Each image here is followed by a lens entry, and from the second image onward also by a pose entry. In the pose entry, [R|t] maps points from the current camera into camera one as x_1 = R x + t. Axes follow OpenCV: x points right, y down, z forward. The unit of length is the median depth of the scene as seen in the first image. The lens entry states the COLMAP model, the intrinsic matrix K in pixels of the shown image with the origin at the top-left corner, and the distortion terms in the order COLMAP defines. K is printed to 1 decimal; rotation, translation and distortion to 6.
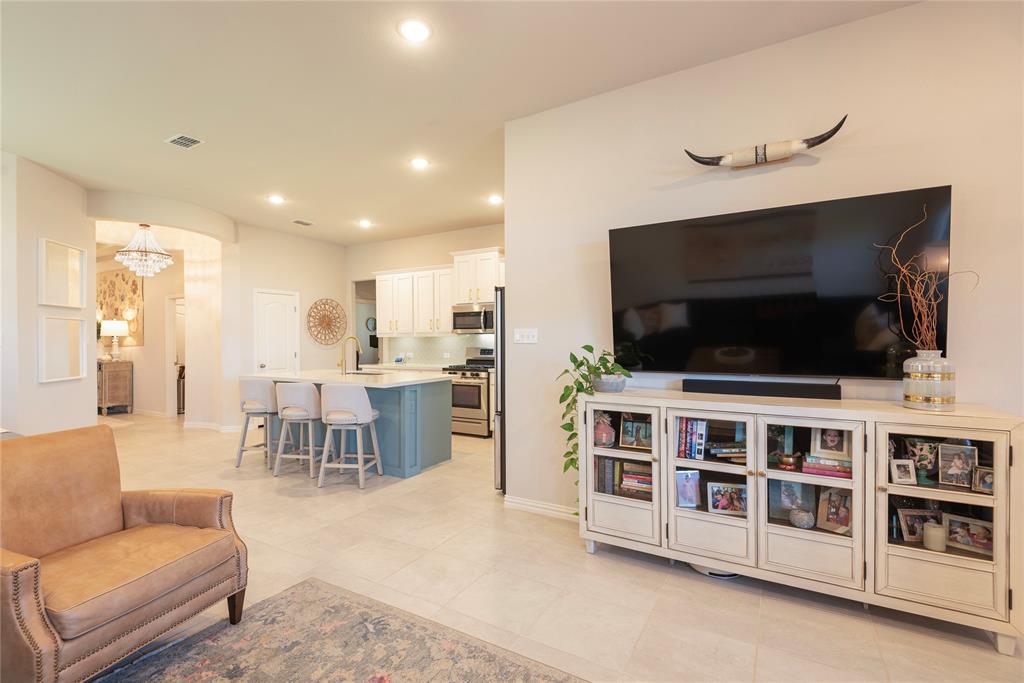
lens RADIAL K [[464.5, 0, 513.6], [0, 464.5, 340.4], [0, 0, 1]] dist [0.001891, -0.005634]
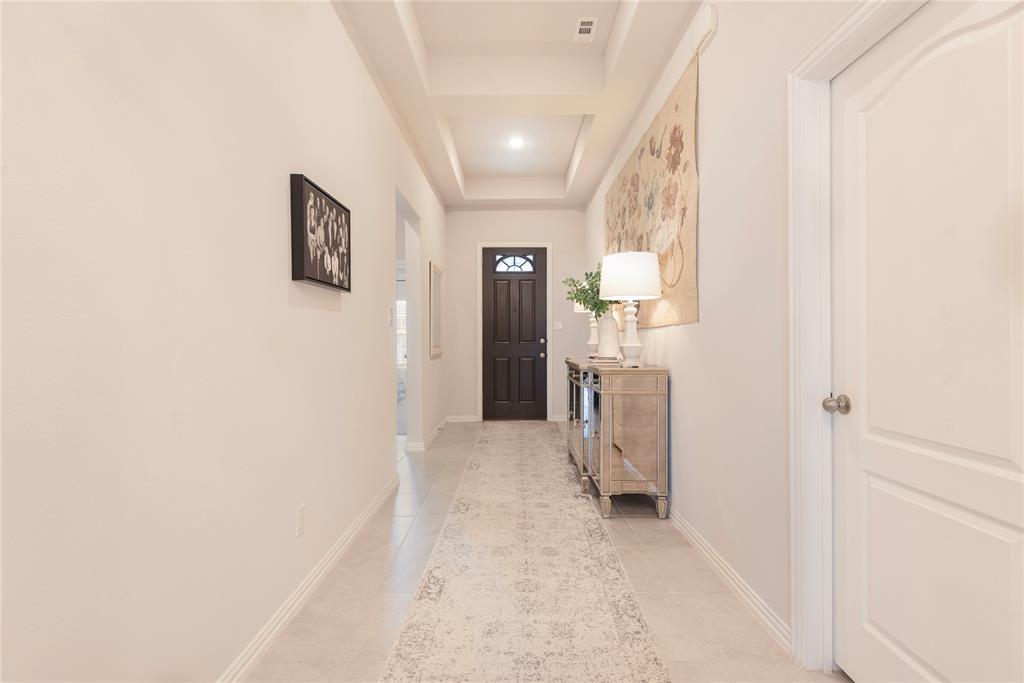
lens RADIAL K [[464.5, 0, 512.1], [0, 464.5, 339.6], [0, 0, 1]] dist [0.001891, -0.005634]
pose [[0.510306, 0.007174, -0.859963, -0.587845], [-0.002230, 0.999973, 0.007019, 0.021107], [0.859990, -0.001665, 0.510308, 0.726803]]
